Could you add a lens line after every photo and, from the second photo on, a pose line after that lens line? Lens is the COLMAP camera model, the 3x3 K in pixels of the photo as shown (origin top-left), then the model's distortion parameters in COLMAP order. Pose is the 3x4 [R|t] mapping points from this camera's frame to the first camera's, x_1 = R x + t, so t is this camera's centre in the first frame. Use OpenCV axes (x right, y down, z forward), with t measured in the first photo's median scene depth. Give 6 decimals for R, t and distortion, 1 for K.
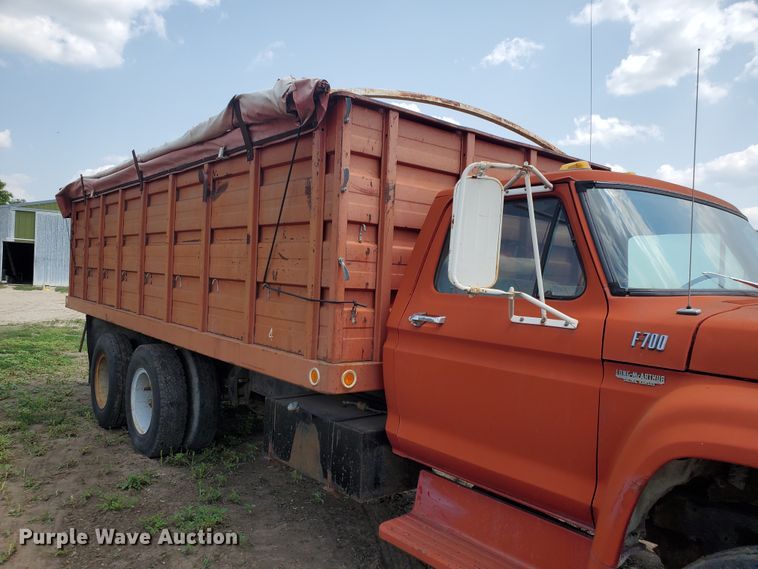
lens RADIAL K [[601.2, 0, 393.6], [0, 601.2, 294.9], [0, 0, 1]] dist [0.028240, 0.009135]
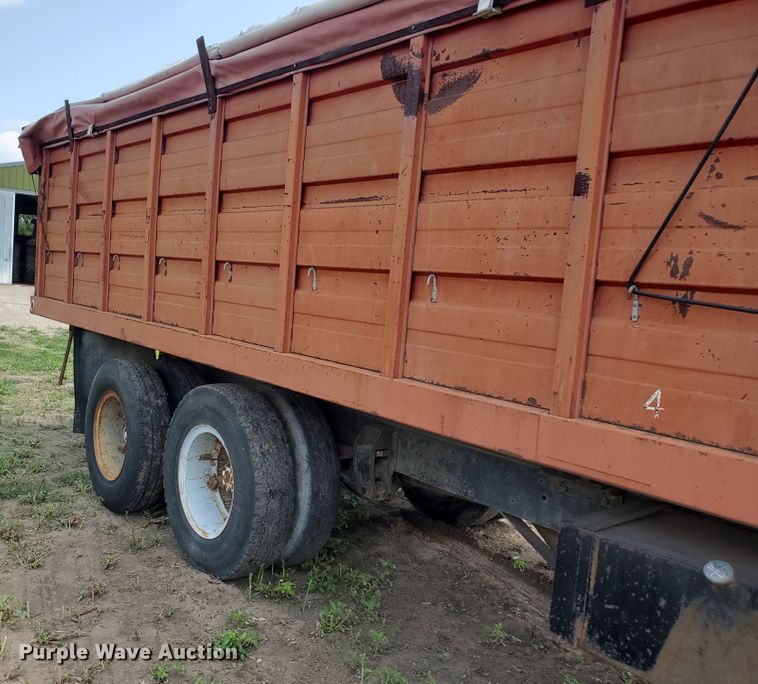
lens RADIAL K [[815.6, 0, 377.4], [0, 815.6, 338.6], [0, 0, 1]] dist [0.029875, -0.049690]
pose [[0.998963, 0.024204, -0.038575, -0.233095], [-0.022254, 0.998491, 0.050202, -0.003791], [0.039732, -0.049291, 0.997994, 0.241840]]
